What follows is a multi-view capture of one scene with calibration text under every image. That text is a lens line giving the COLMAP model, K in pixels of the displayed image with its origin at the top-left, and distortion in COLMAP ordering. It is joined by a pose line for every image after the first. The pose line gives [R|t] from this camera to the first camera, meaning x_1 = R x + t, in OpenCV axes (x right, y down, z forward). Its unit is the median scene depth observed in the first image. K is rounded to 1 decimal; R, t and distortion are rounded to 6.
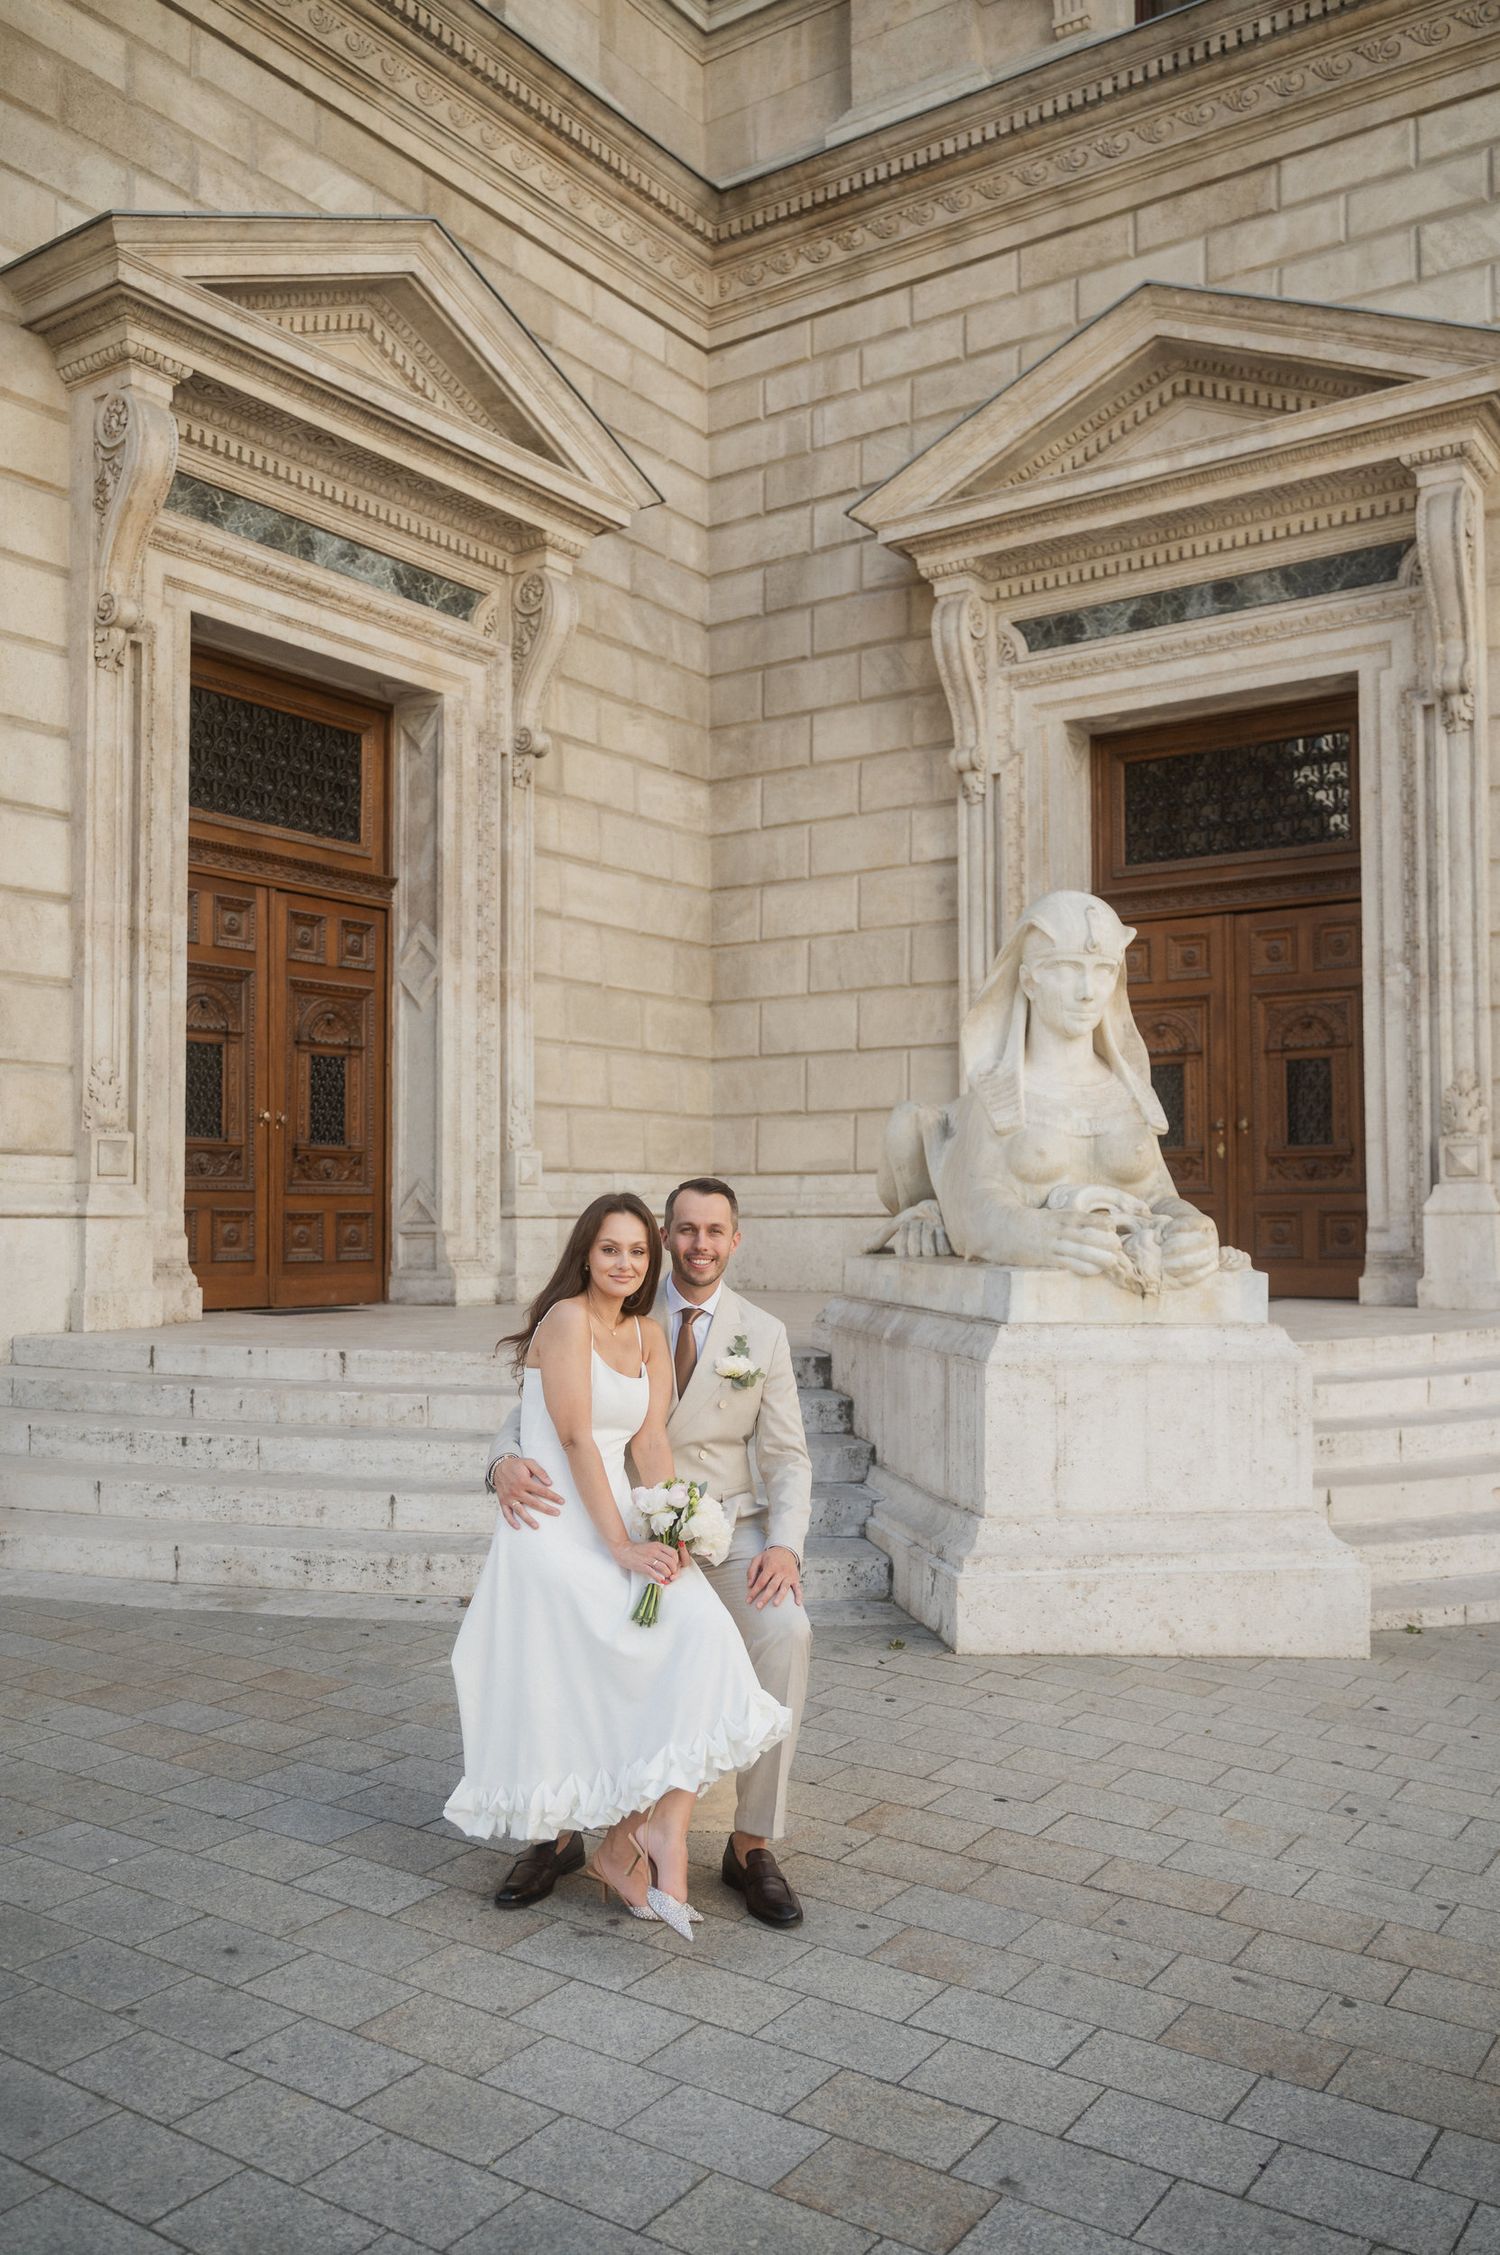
lens RADIAL K [[1826.0, 0, 701.5], [0, 1826.0, 1129.4], [0, 0, 1]] dist [-0.003213, 0.003431]
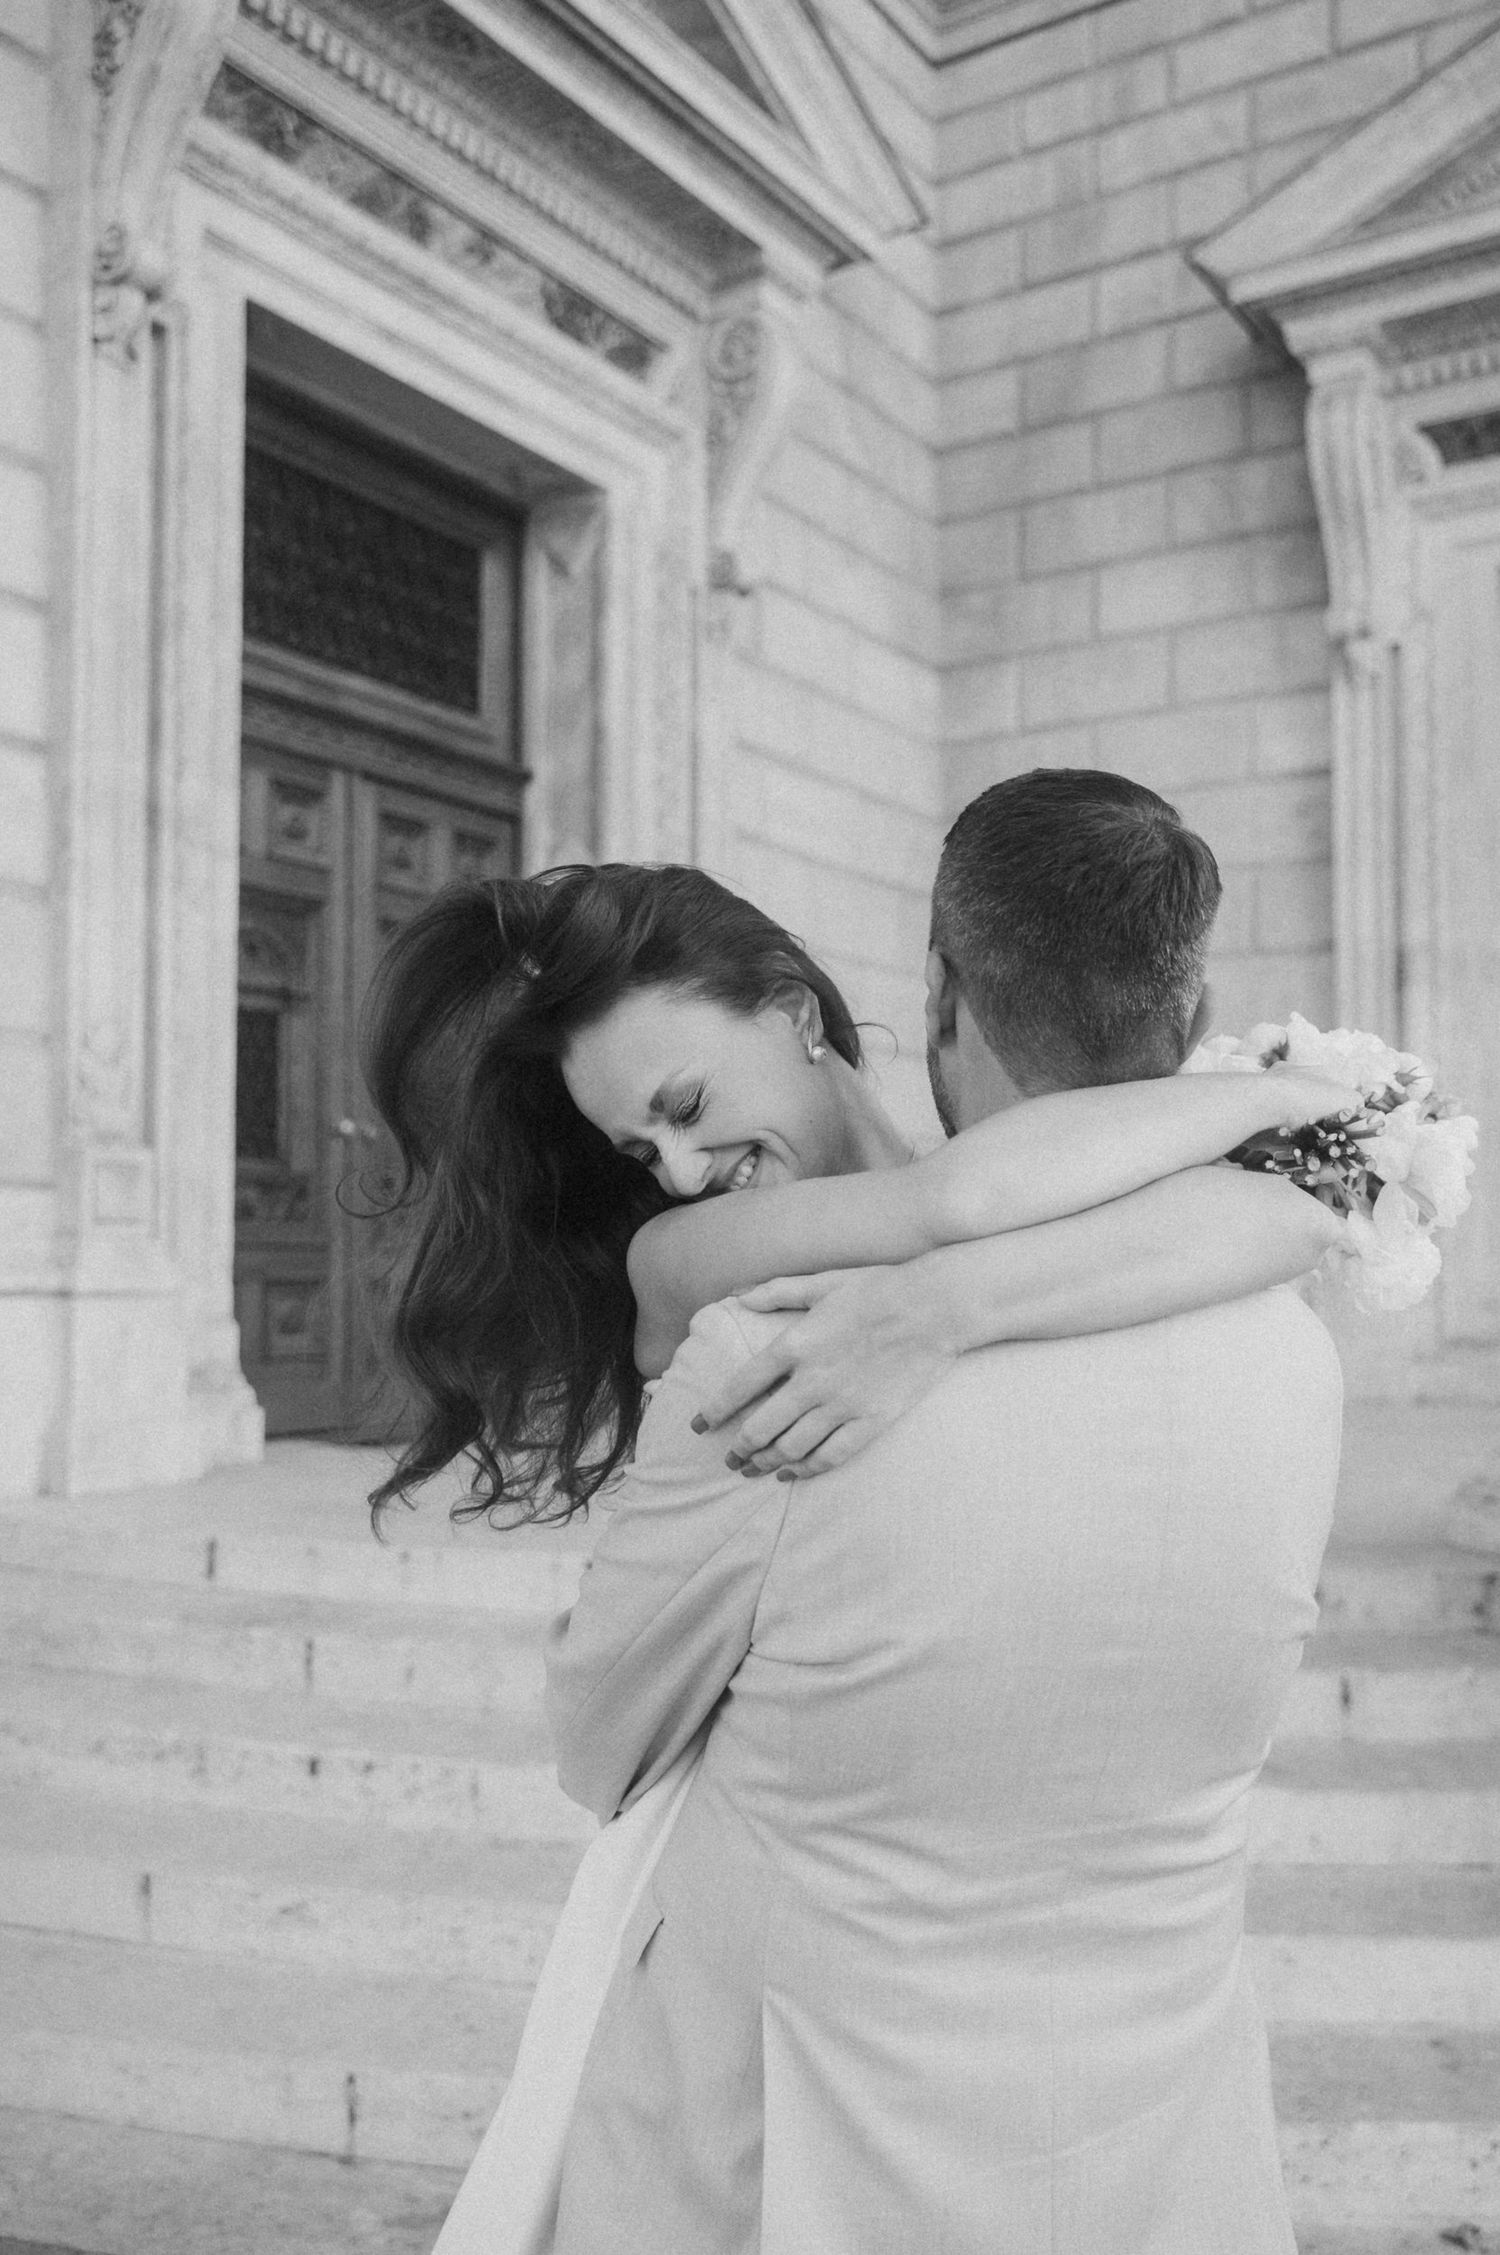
lens RADIAL K [[1986.3, 0, 796.5], [0, 1986.3, 1168.8], [0, 0, 1]] dist [0.001905, -0.005869]
pose [[0.998222, 0.006138, 0.059283, -0.114456], [-0.006129, 0.999981, -0.000329, 0.005518], [-0.059283, -0.000035, 0.998241, 0.281216]]
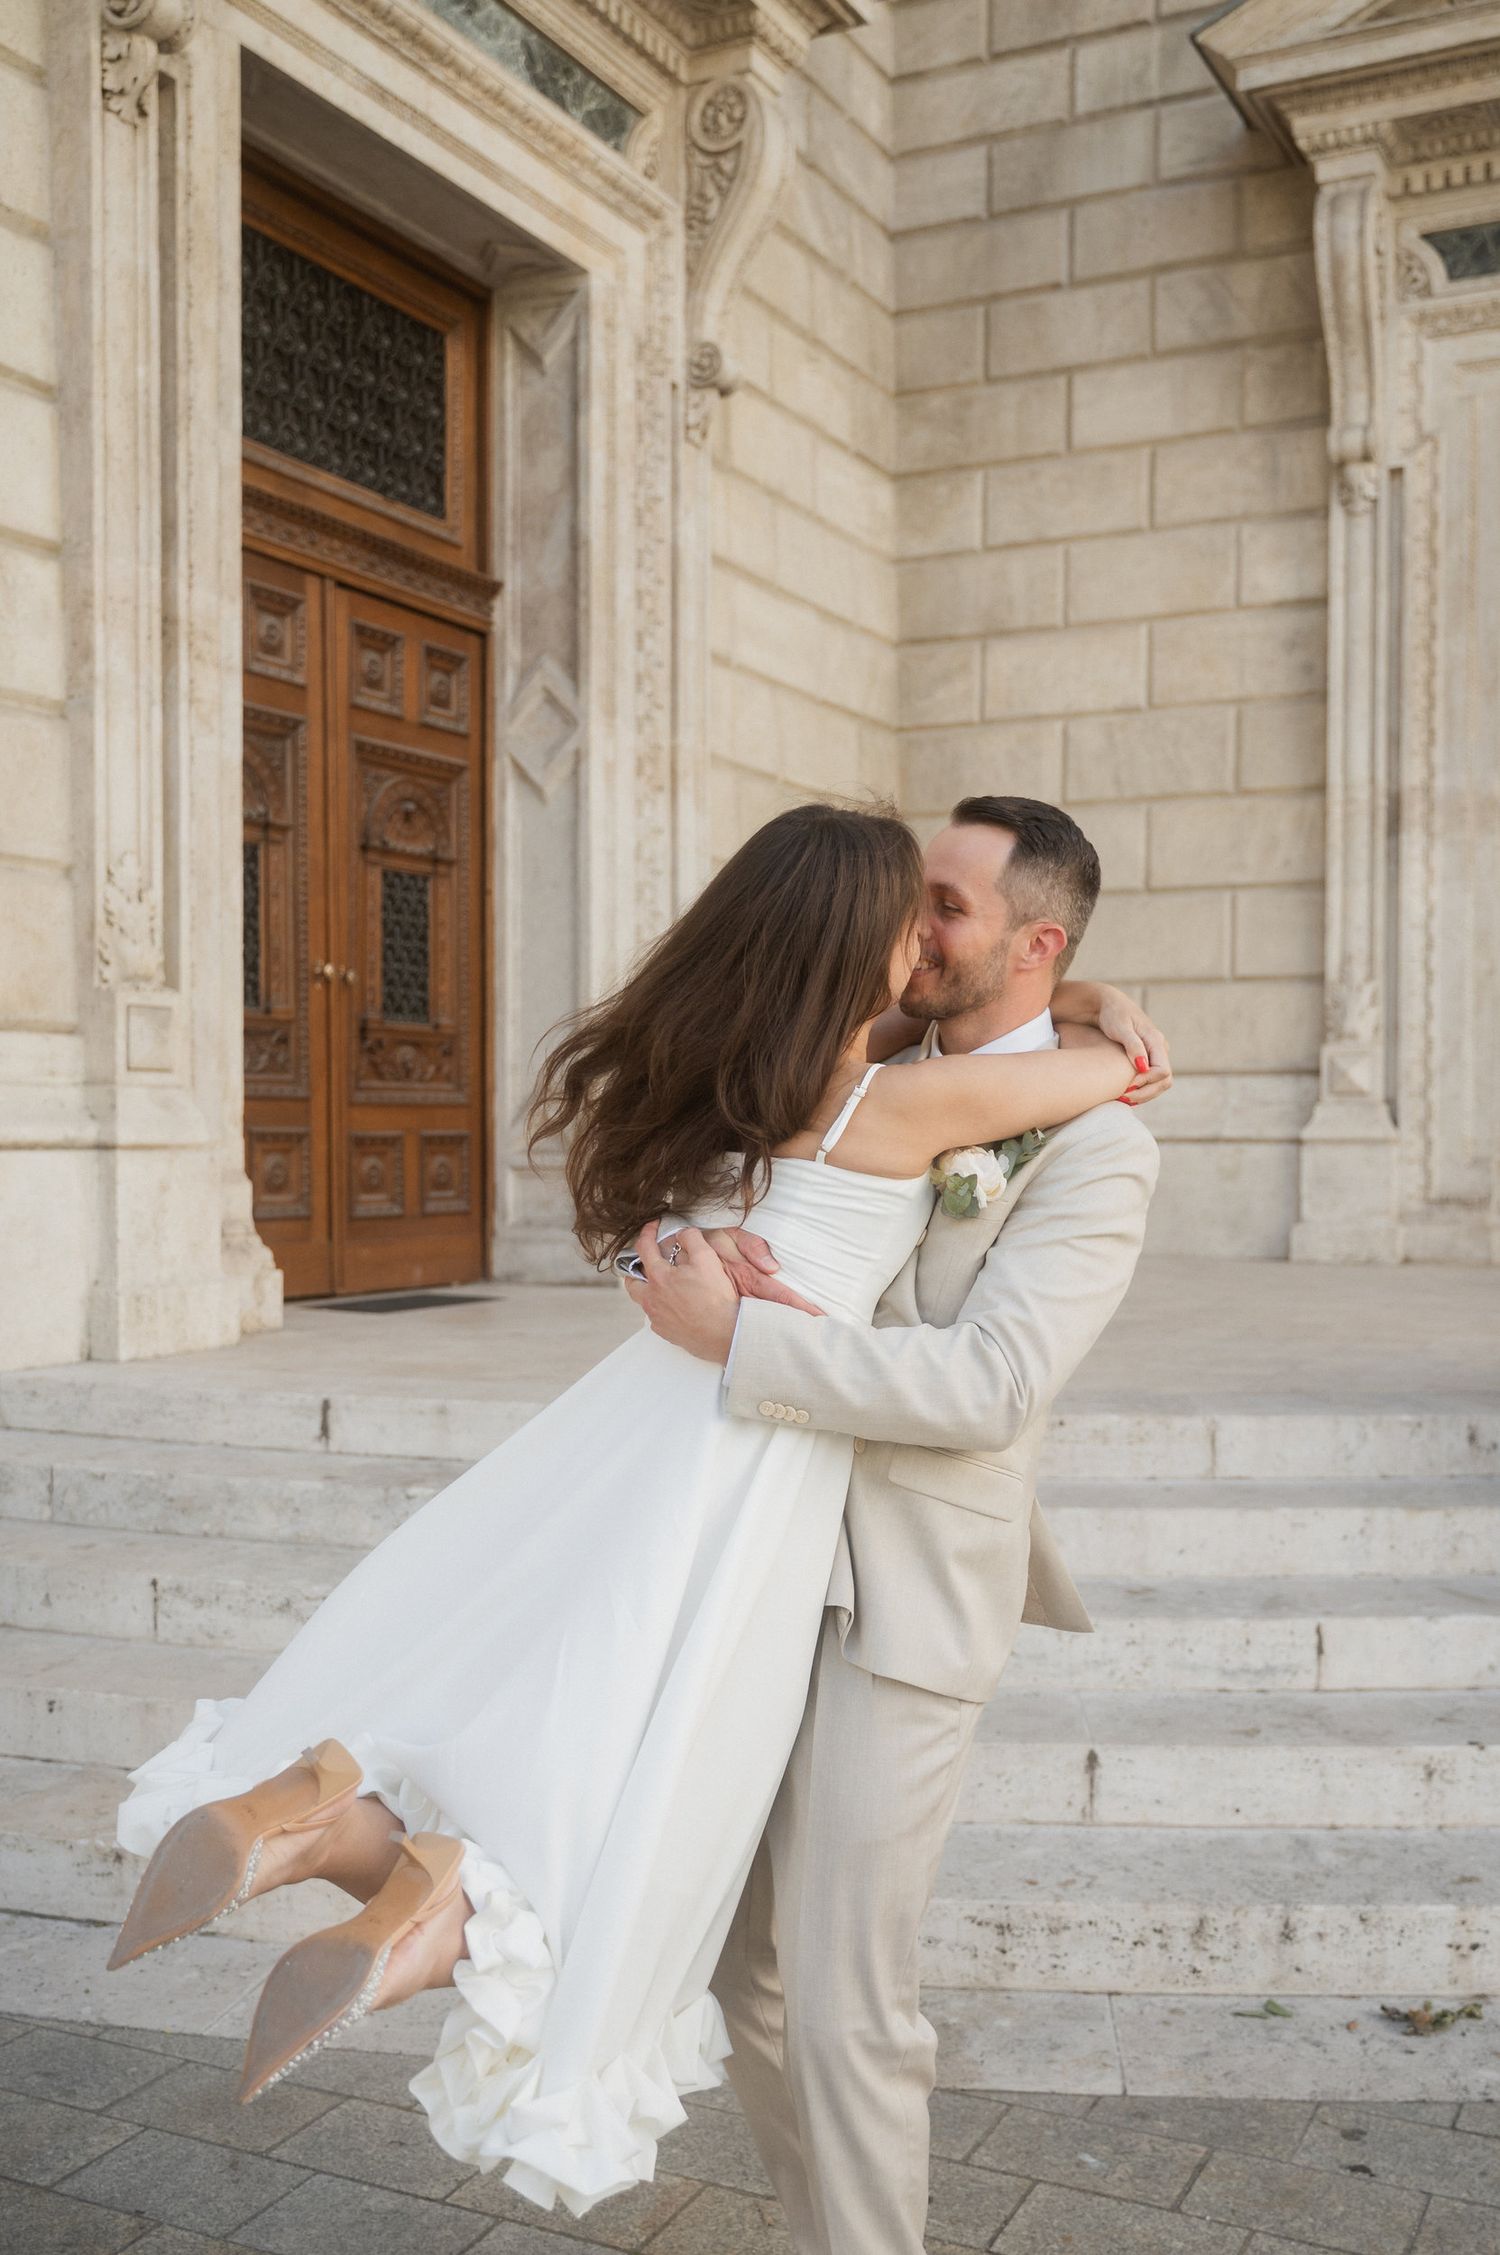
lens RADIAL K [[2197.3, 0, 792.0], [0, 2197.3, 1164.2], [0, 0, 1]] dist [0.002942, -0.007327]
pose [[0.987101, 0.002043, 0.160085, -0.189548], [-0.012476, 0.997859, 0.064195, 0.006913], [-0.159612, -0.065365, 0.985014, 0.257131]]
